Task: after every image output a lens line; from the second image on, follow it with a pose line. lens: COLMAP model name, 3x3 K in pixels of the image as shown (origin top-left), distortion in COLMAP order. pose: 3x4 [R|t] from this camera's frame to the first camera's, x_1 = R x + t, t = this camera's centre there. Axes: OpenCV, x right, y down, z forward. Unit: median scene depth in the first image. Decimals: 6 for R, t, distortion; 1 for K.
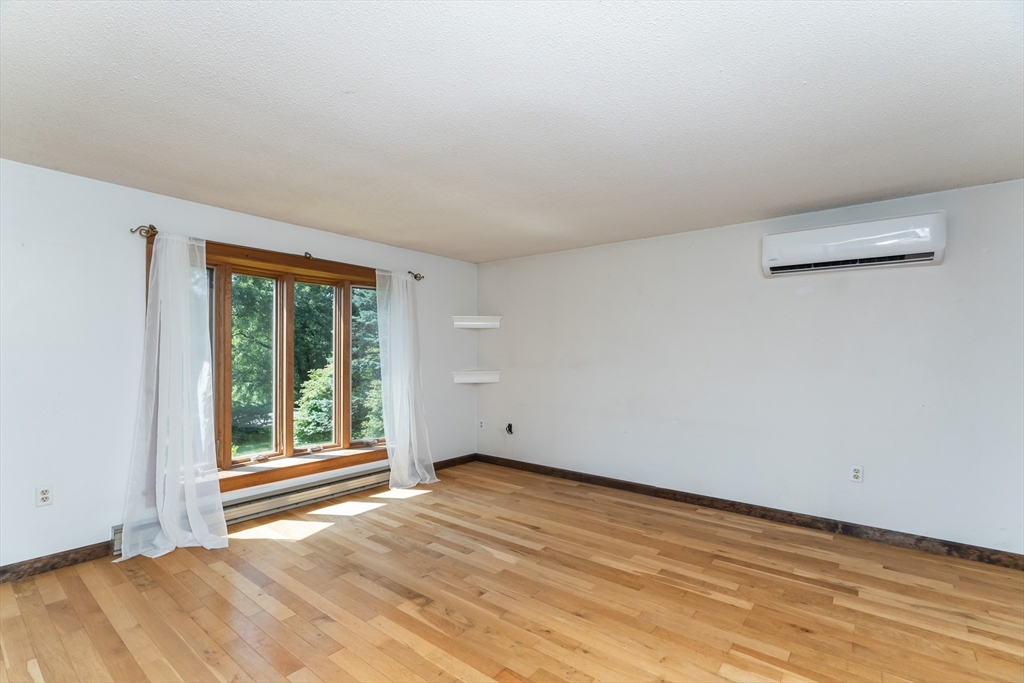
lens RADIAL K [[462.1, 0, 505.2], [0, 462.1, 362.2], [0, 0, 1]] dist [-0.004152, 0.000440]
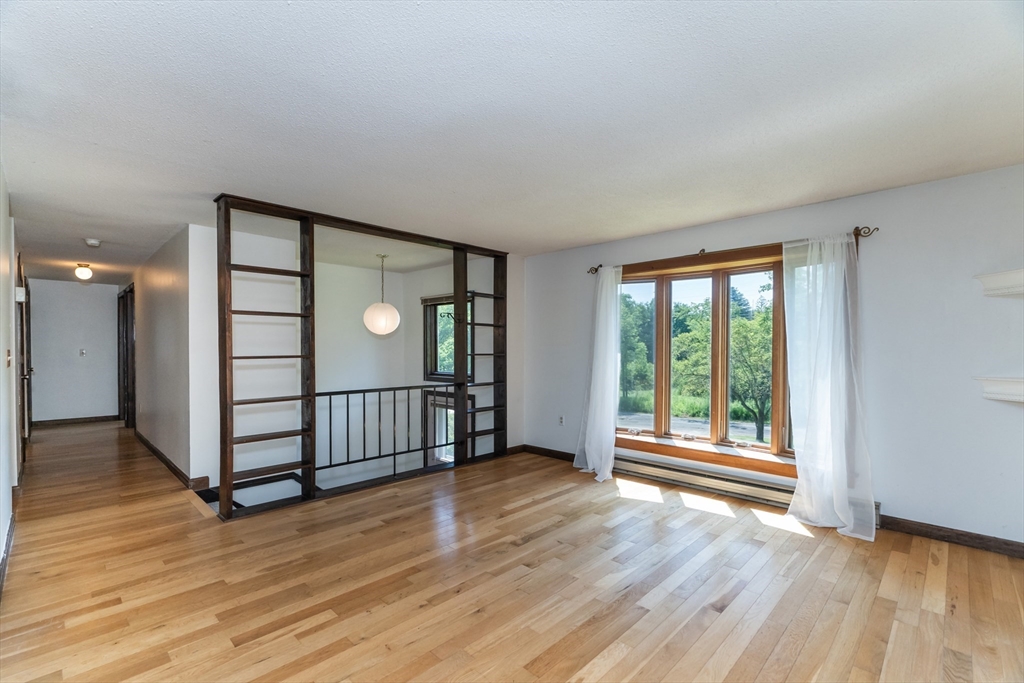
lens RADIAL K [[462.1, 0, 515.3], [0, 462.1, 348.8], [0, 0, 1]] dist [-0.004152, 0.000440]
pose [[-0.103943, -0.008086, -0.994550, 0.820544], [-0.018161, 0.999816, -0.006230, 0.004857], [0.994417, 0.017414, -0.104070, 0.861127]]
